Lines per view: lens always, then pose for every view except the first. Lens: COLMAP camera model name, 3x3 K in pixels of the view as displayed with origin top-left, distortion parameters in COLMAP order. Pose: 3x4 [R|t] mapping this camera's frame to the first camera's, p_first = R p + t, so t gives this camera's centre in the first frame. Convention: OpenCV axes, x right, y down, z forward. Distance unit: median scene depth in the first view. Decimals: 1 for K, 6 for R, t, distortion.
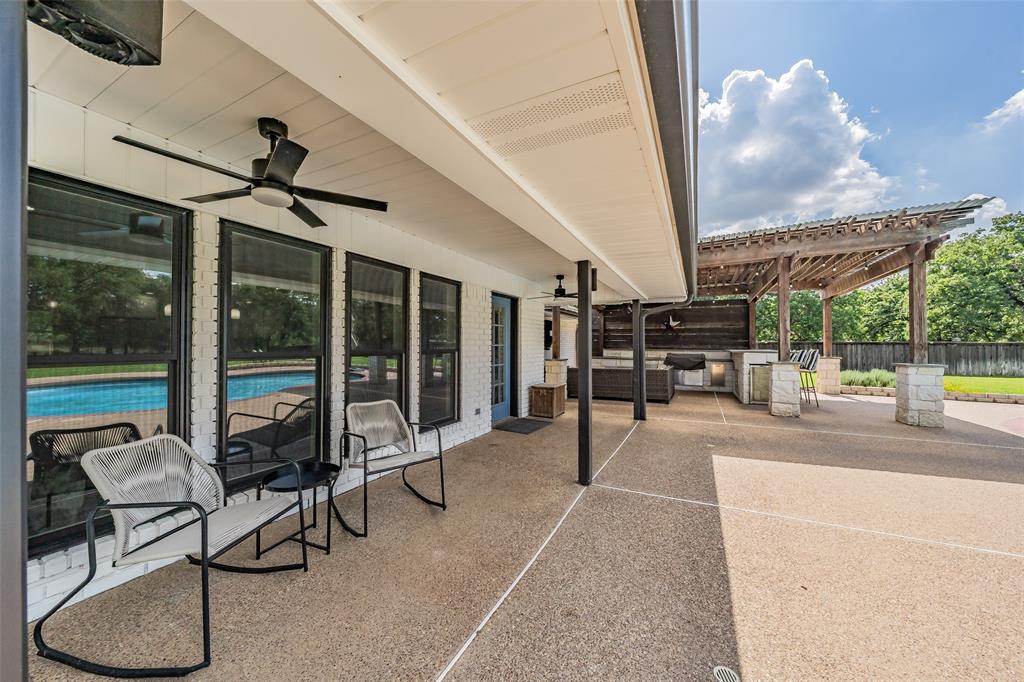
lens RADIAL K [[363.7, 0, 514.0], [0, 363.7, 342.0], [0, 0, 1]] dist [-0.001237, -0.000594]
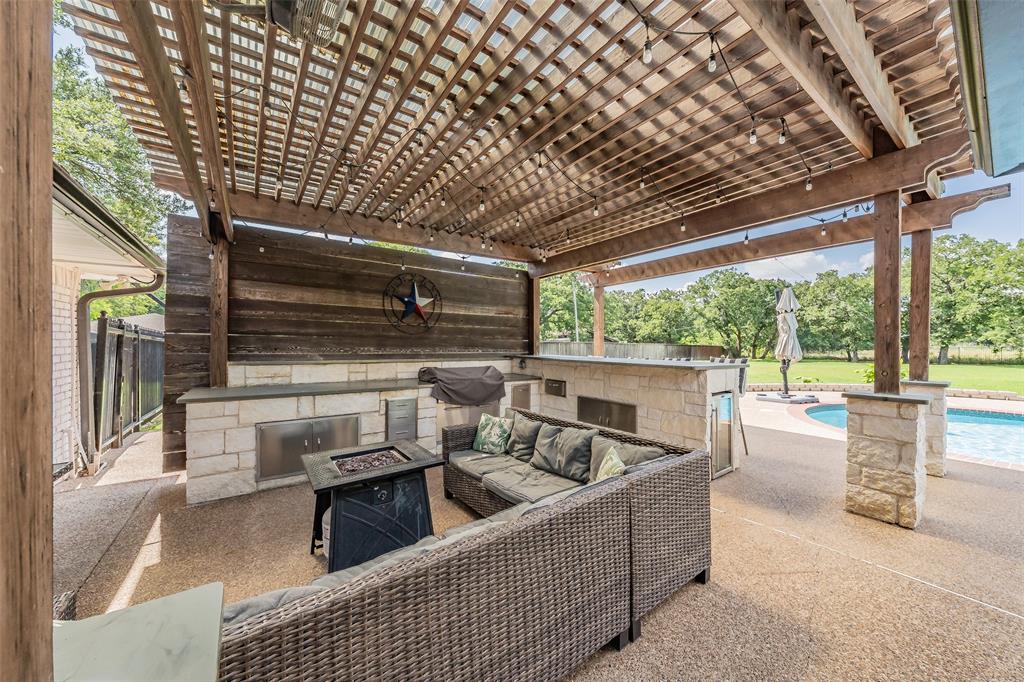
lens RADIAL K [[363.7, 0, 514.9], [0, 363.7, 342.9], [0, 0, 1]] dist [-0.001237, -0.000594]
pose [[0.448149, -0.005661, 0.893941, 0.082997], [-0.012694, 0.999839, 0.012695, -0.005881], [-0.893869, -0.017037, 0.448005, 0.703095]]
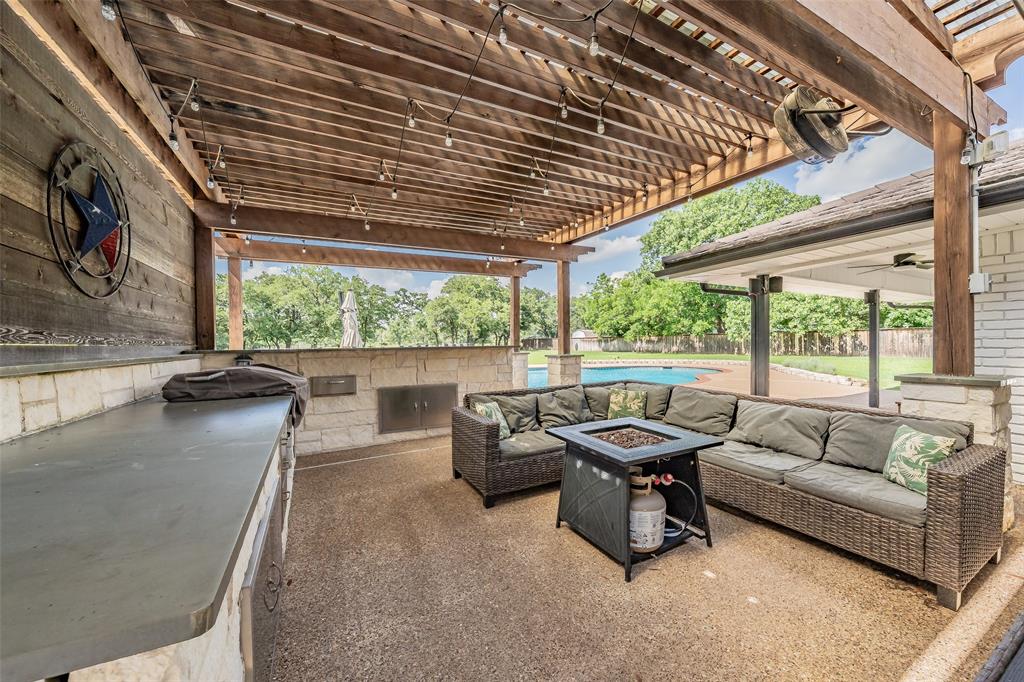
lens RADIAL K [[376.6, 0, 509.9], [0, 376.6, 341.2], [0, 0, 1]] dist [-0.000619, -0.000012]
pose [[-0.813473, 0.001745, 0.581599, 0.152832], [-0.004175, 0.999952, -0.008838, 0.013257], [-0.581587, -0.009618, -0.813427, 1.067542]]
